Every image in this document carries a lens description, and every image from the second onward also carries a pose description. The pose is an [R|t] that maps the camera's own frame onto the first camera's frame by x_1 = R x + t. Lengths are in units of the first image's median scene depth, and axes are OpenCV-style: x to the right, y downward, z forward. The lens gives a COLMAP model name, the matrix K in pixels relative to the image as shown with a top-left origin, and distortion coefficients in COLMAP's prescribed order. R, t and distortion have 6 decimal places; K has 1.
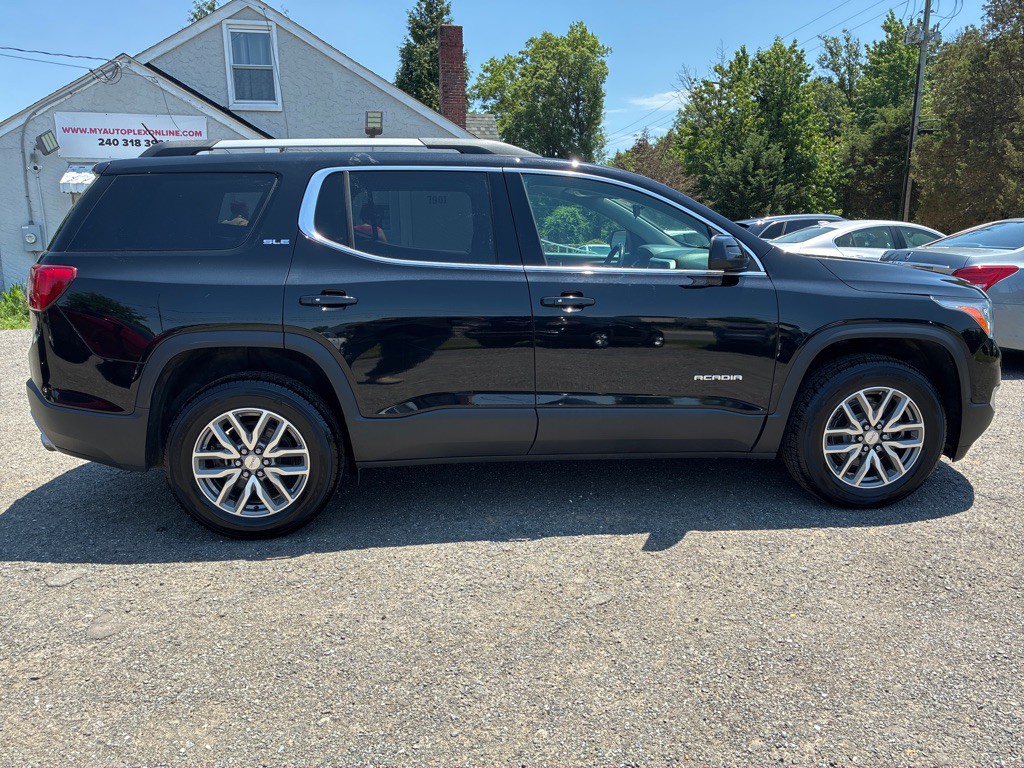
lens RADIAL K [[777.5, 0, 504.4], [0, 777.5, 386.9], [0, 0, 1]] dist [0.060208, -0.085178]
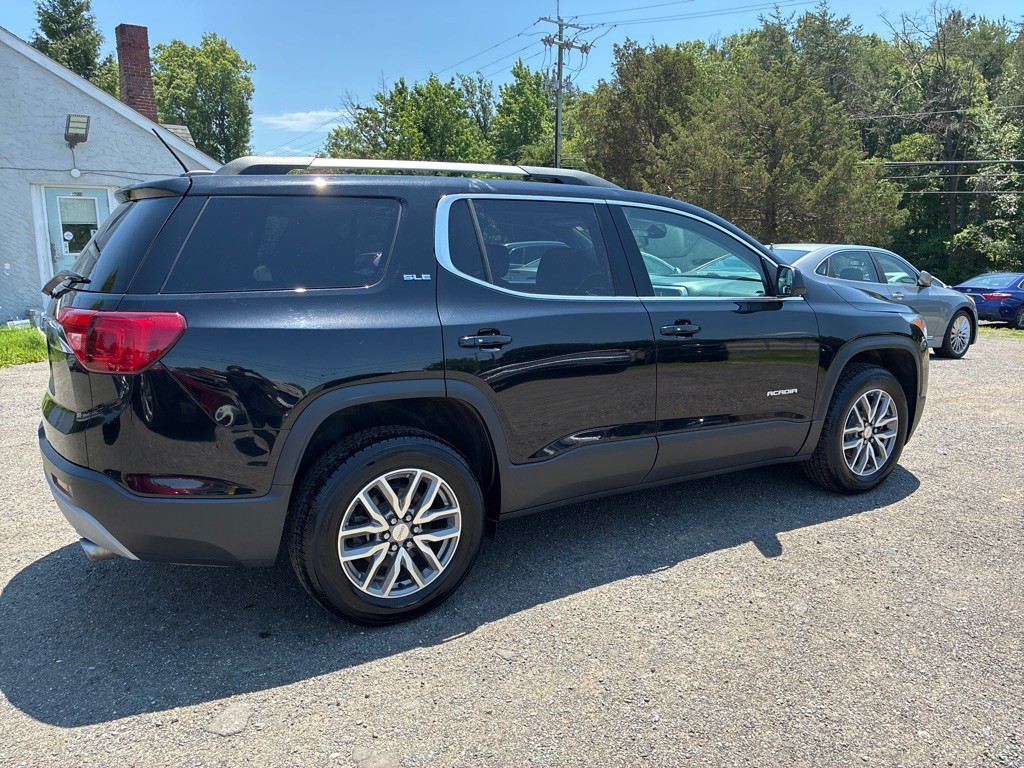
lens RADIAL K [[783.7, 0, 518.6], [0, 783.7, 382.9], [0, 0, 1]] dist [0.024843, -0.039946]
pose [[0.895349, -0.072087, 0.439492, -0.528512], [0.086298, 0.996192, -0.012411, -0.041714], [-0.436924, 0.049040, 0.898161, 0.148844]]
